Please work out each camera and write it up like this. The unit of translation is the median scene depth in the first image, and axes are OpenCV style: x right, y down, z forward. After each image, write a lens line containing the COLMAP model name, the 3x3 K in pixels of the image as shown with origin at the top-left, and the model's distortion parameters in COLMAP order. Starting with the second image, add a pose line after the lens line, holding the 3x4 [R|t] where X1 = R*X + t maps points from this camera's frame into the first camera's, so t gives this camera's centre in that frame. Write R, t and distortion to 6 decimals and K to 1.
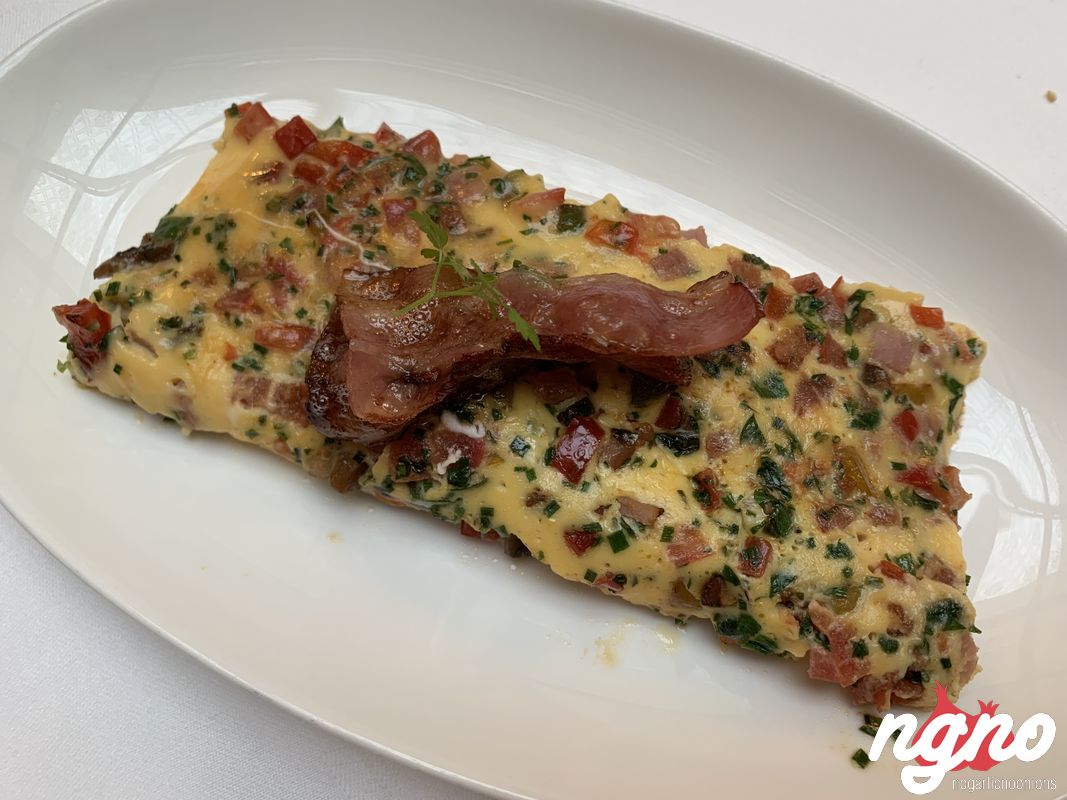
lens RADIAL K [[822.8, 0, 532.4], [0, 822.8, 395.4], [0, 0, 1]] dist [0.072434, -0.272844]
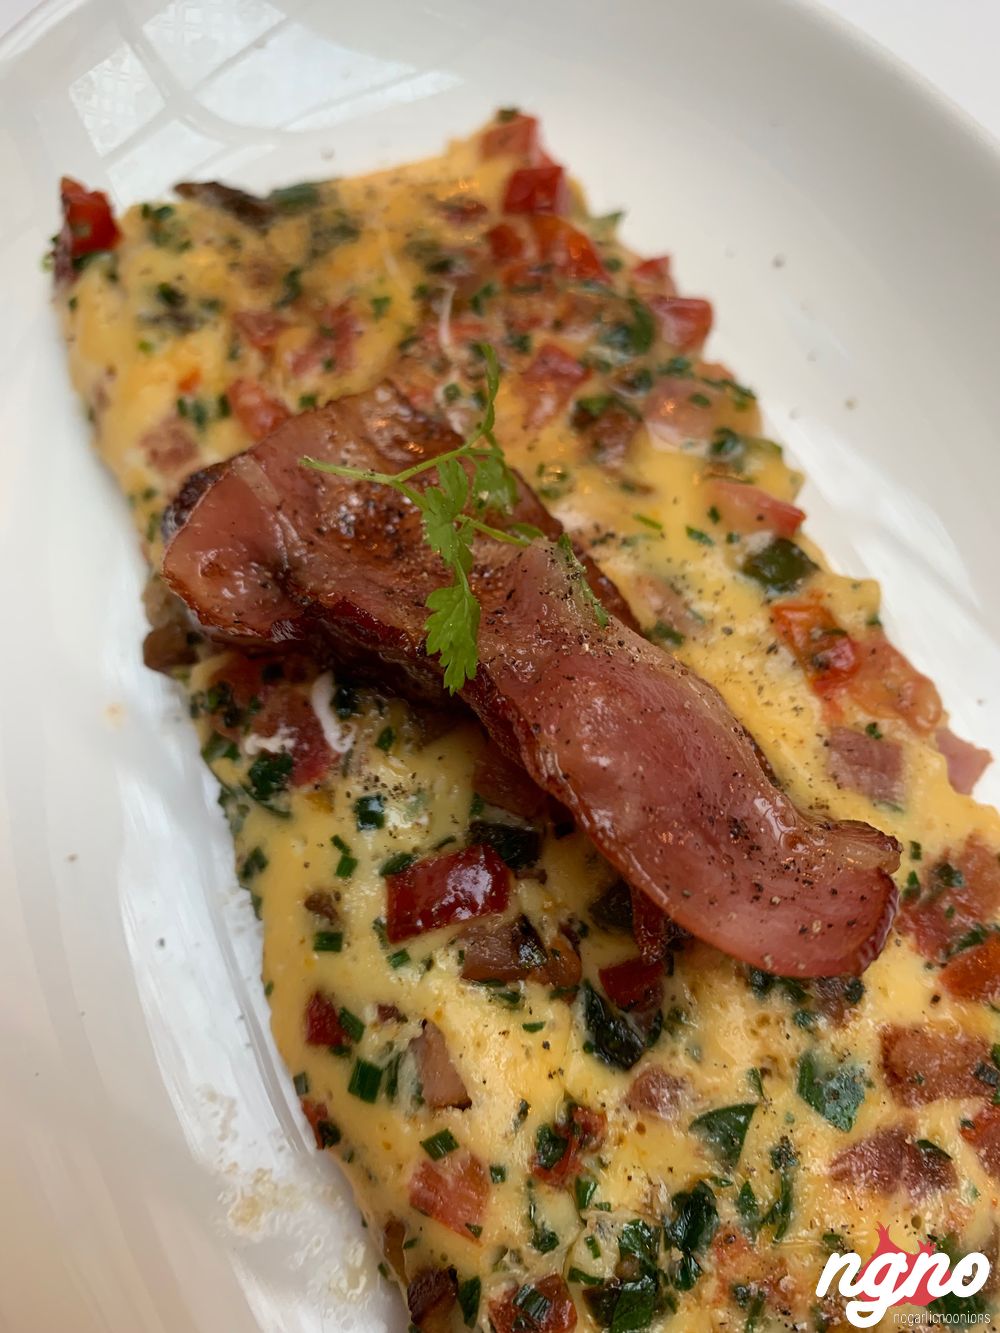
lens RADIAL K [[1067.3, 0, 500.0], [0, 1067.3, 666.5], [0, 0, 1]] dist [-0.050623, 0.000349]
pose [[0.694018, 0.653927, -0.301193, 0.181422], [-0.658814, 0.745547, 0.100617, -0.128856], [0.290350, 0.128600, 0.948240, 0.344989]]
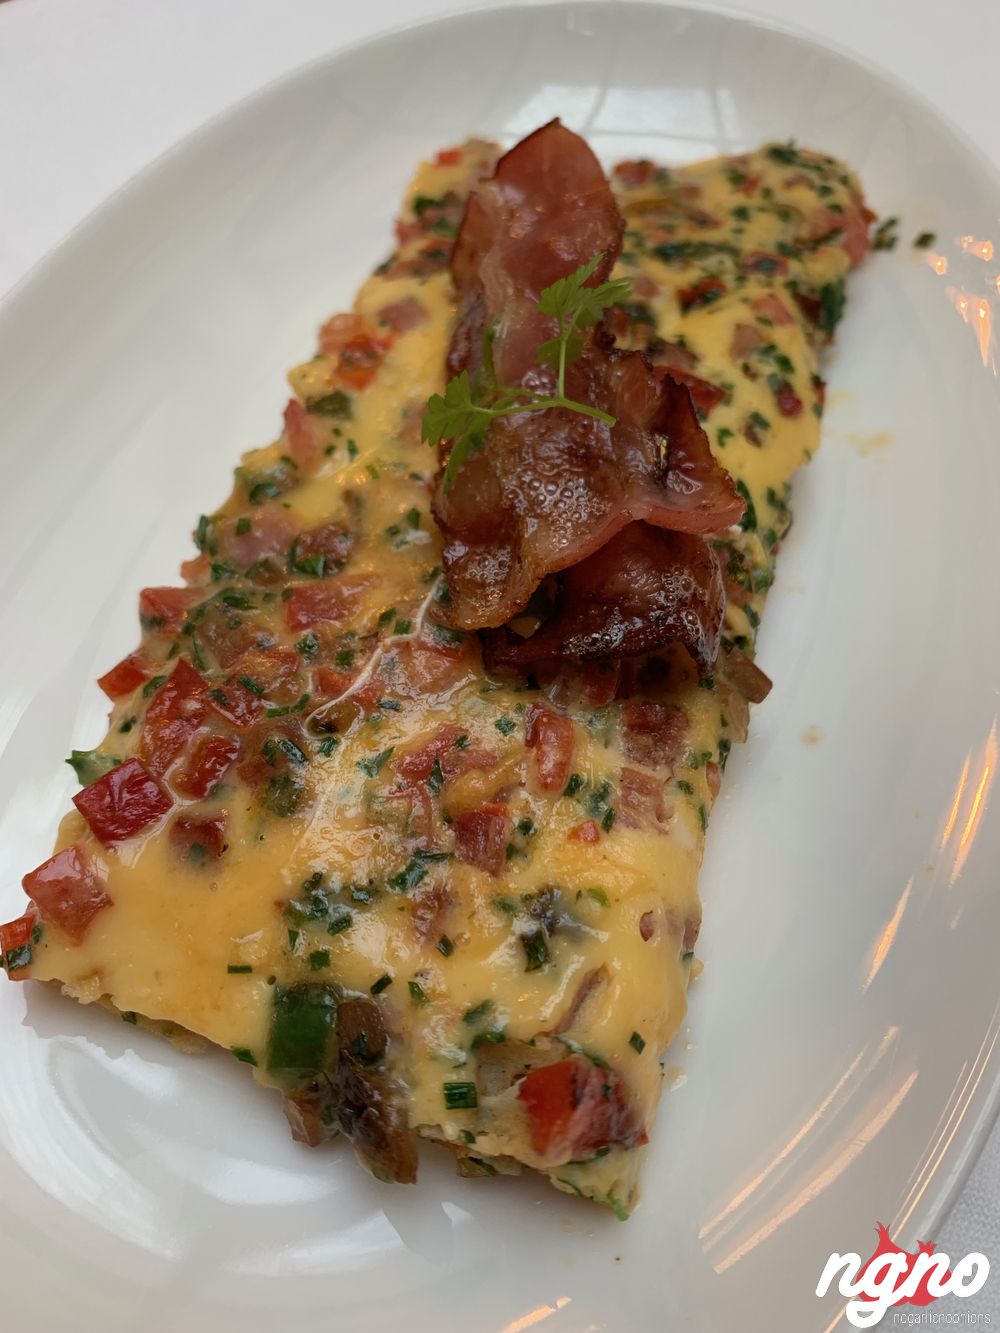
lens RADIAL K [[1039.1, 0, 500.0], [0, 1039.1, 666.5], [0, 0, 1]] dist [0.076051, -0.276657]
pose [[-0.048920, -0.845222, 0.532172, -0.658357], [0.933272, 0.151132, 0.325827, -0.362457], [-0.355824, 0.512601, 0.781428, 0.414286]]
